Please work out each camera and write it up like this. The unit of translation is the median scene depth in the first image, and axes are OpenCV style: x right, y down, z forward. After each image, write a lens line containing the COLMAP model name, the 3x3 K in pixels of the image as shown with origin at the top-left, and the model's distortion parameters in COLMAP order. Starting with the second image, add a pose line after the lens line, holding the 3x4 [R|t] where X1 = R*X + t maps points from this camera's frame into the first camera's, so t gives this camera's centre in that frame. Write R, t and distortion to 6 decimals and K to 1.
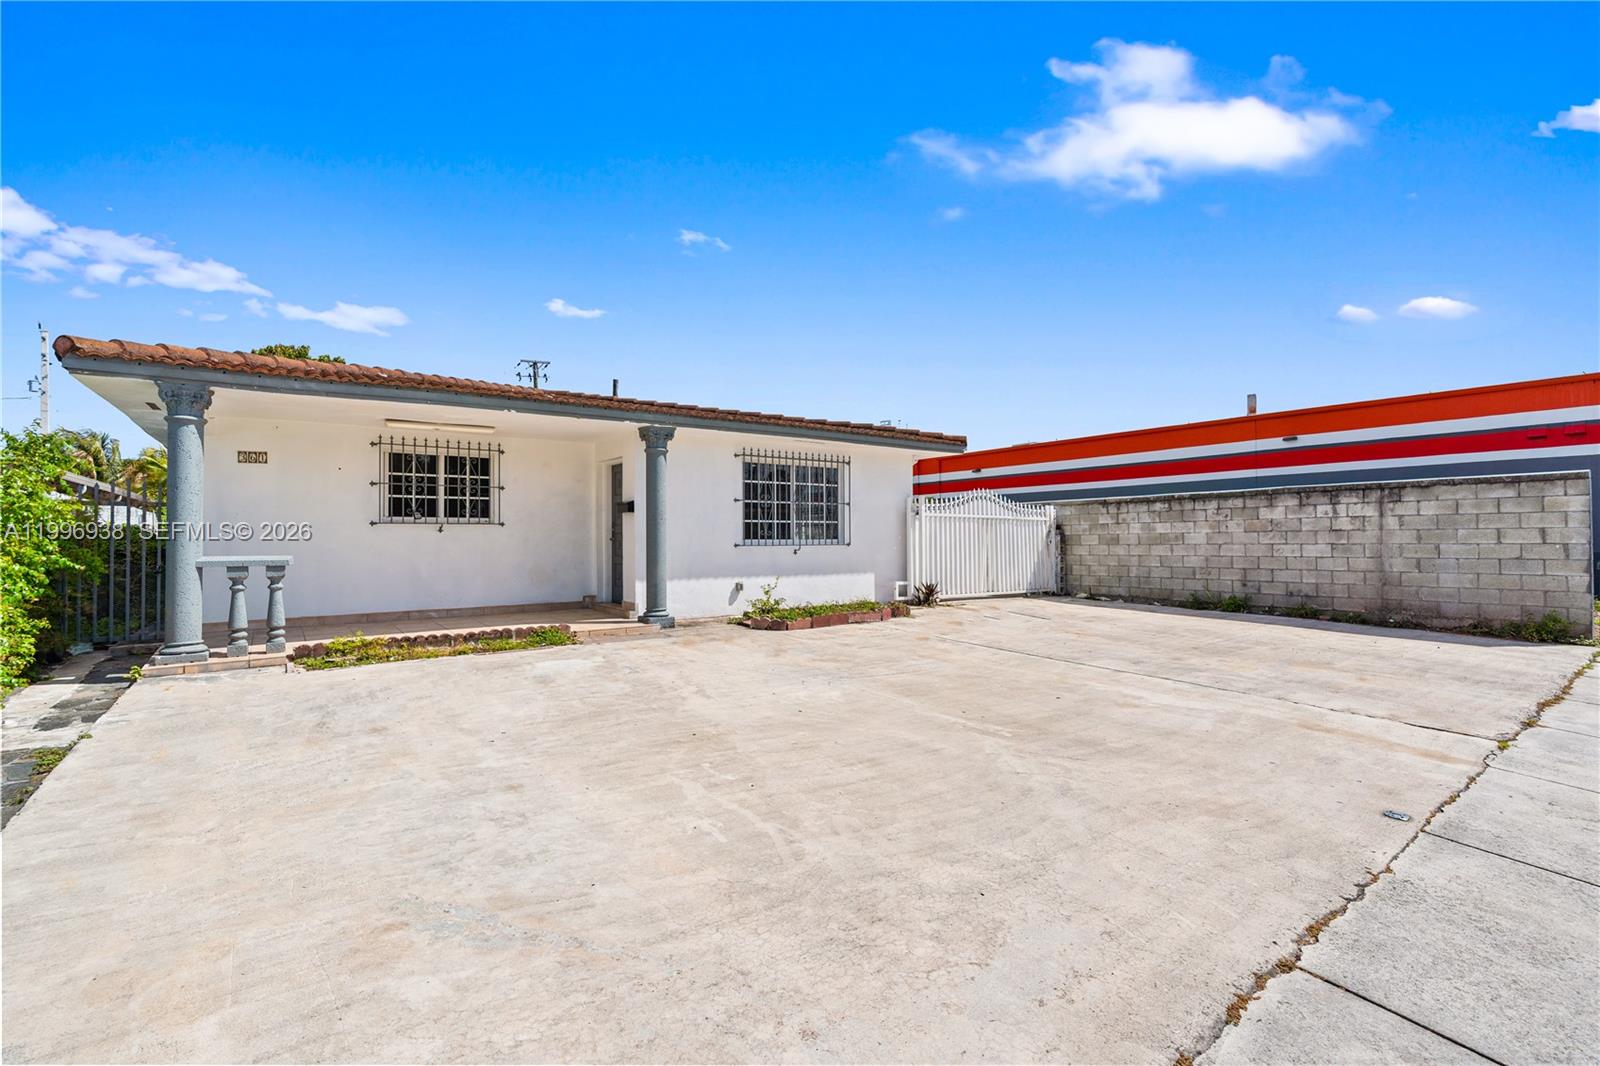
lens RADIAL K [[727.1, 0, 794.5], [0, 727.1, 536.7], [0, 0, 1]] dist [-0.009145, 0.003629]
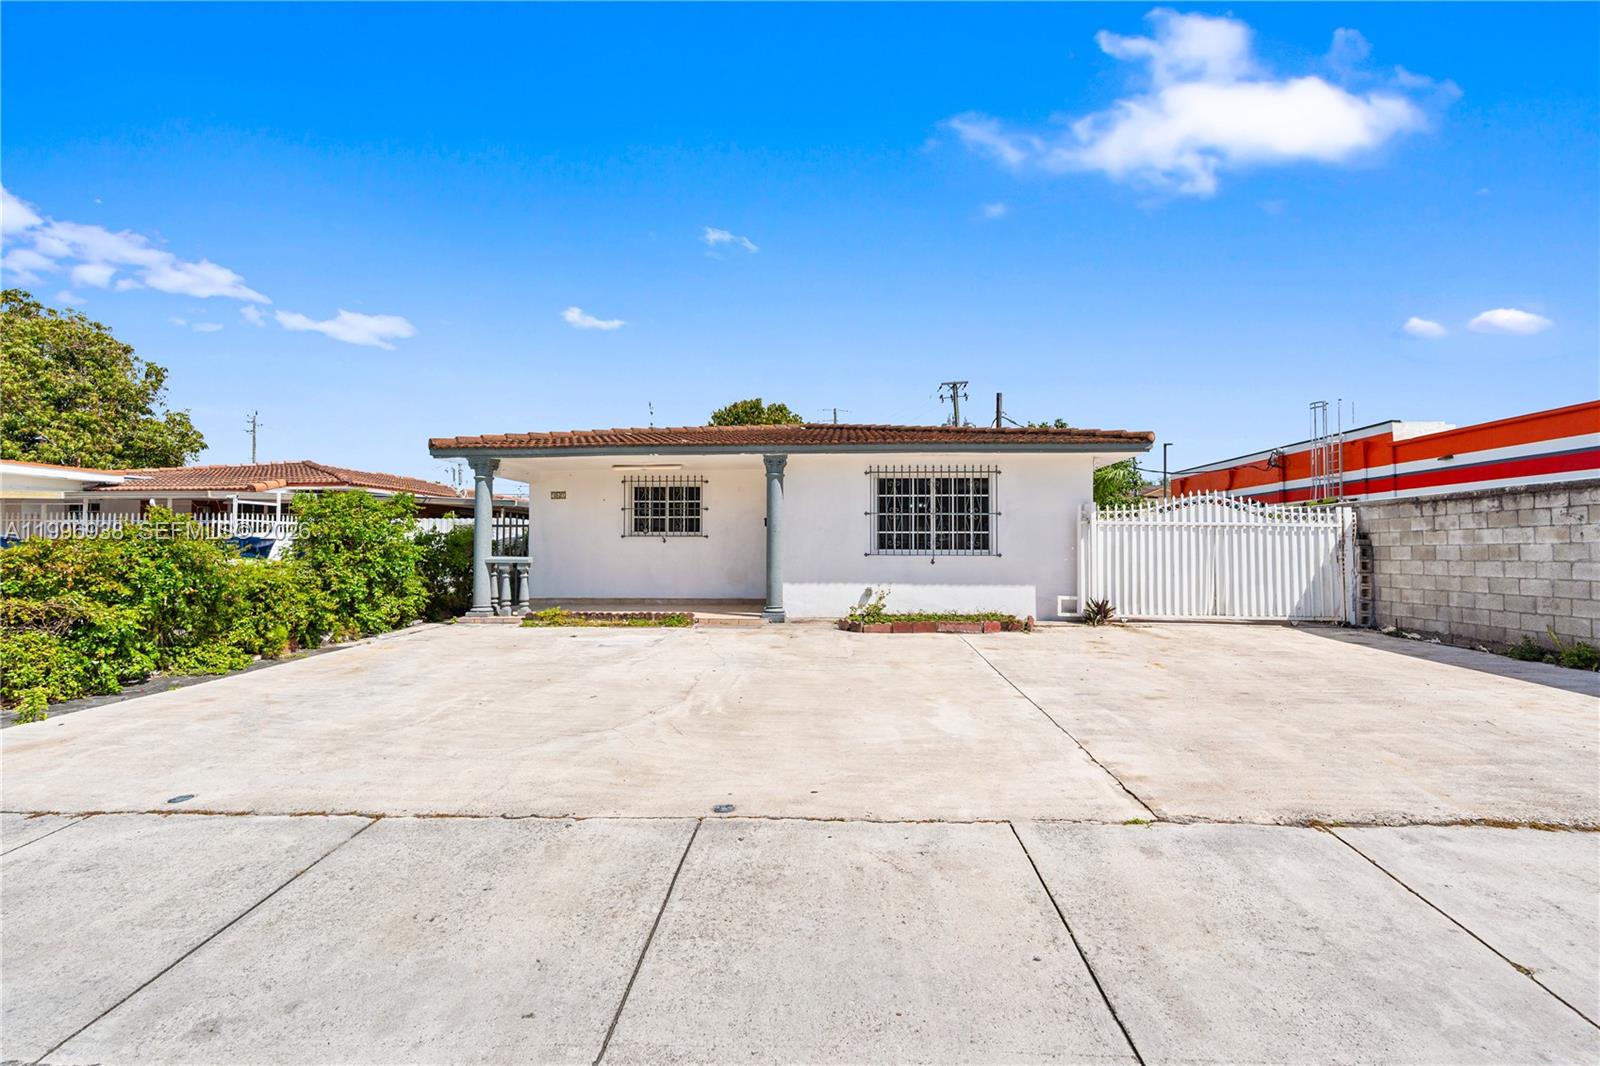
lens RADIAL K [[727.1, 0, 784.6], [0, 727.1, 532.2], [0, 0, 1]] dist [-0.009145, 0.003629]
pose [[0.770477, -0.008471, -0.637412, 0.514716], [-0.004288, 0.999820, -0.018470, -0.001043], [0.637454, 0.016963, 0.770302, 0.072060]]
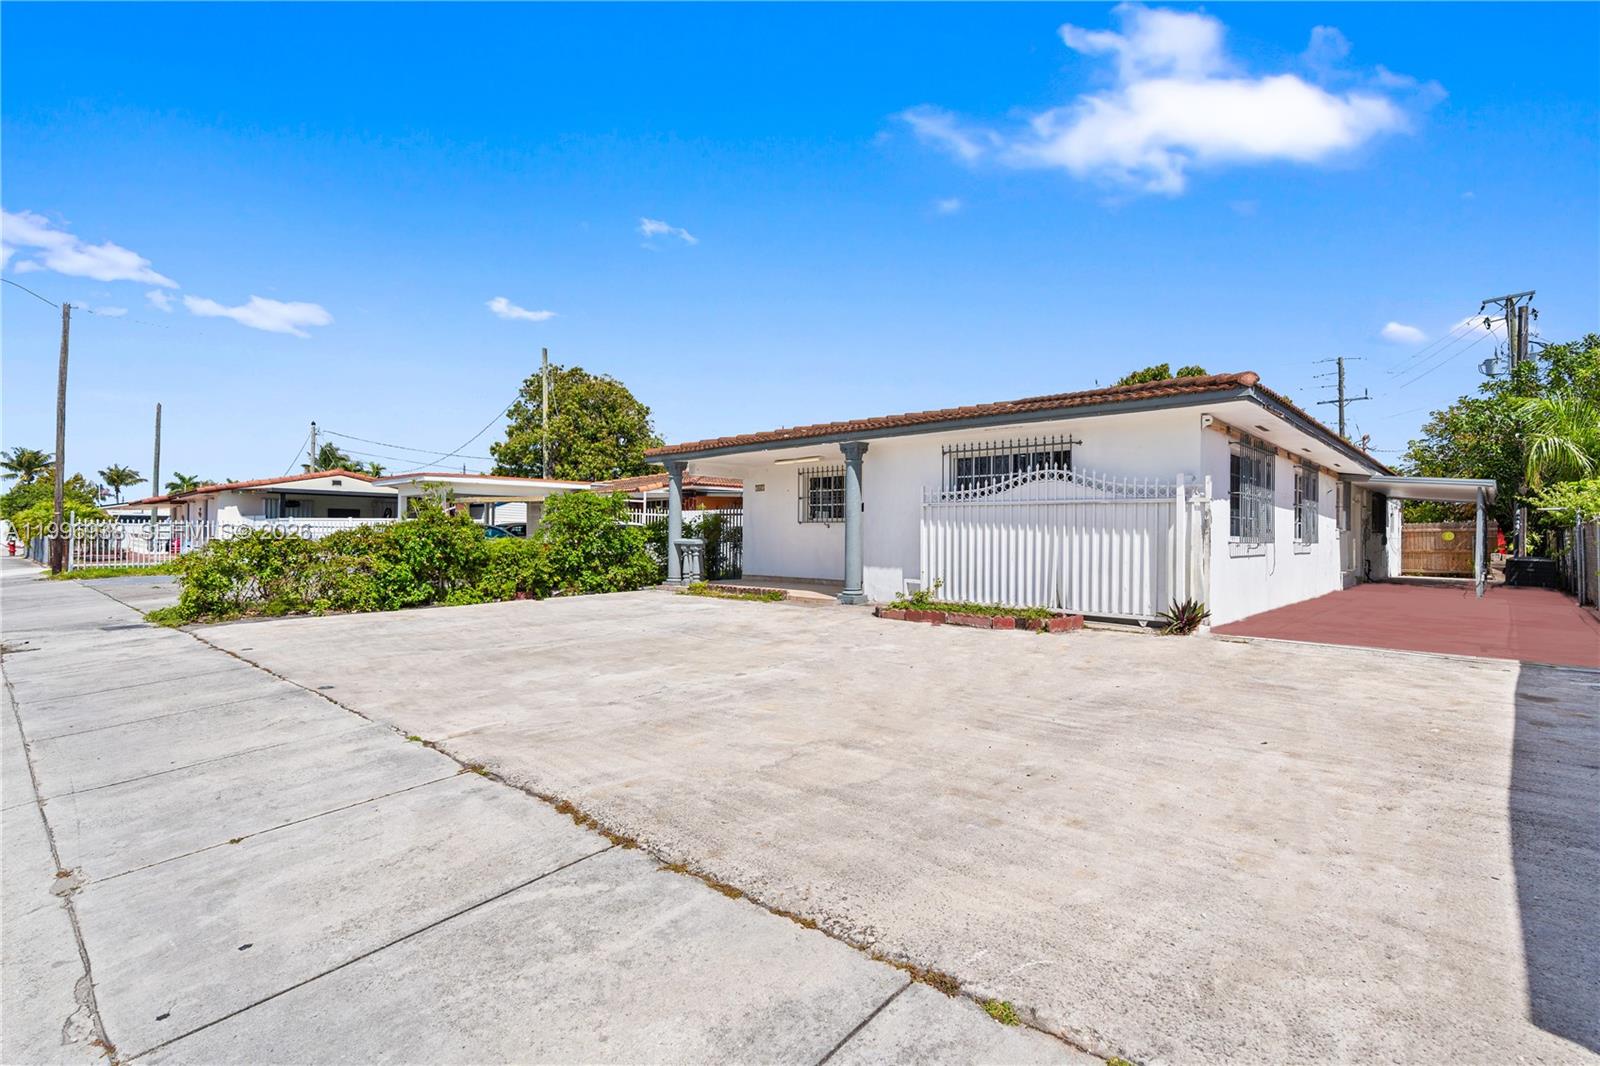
lens RADIAL K [[727.1, 0, 787.1], [0, 727.1, 535.6], [0, 0, 1]] dist [-0.009145, 0.003629]
pose [[0.184203, 0.008224, -0.982854, 0.890068], [-0.007175, 0.999950, 0.007023, 0.000344], [0.982862, 0.005758, 0.184253, 0.573884]]
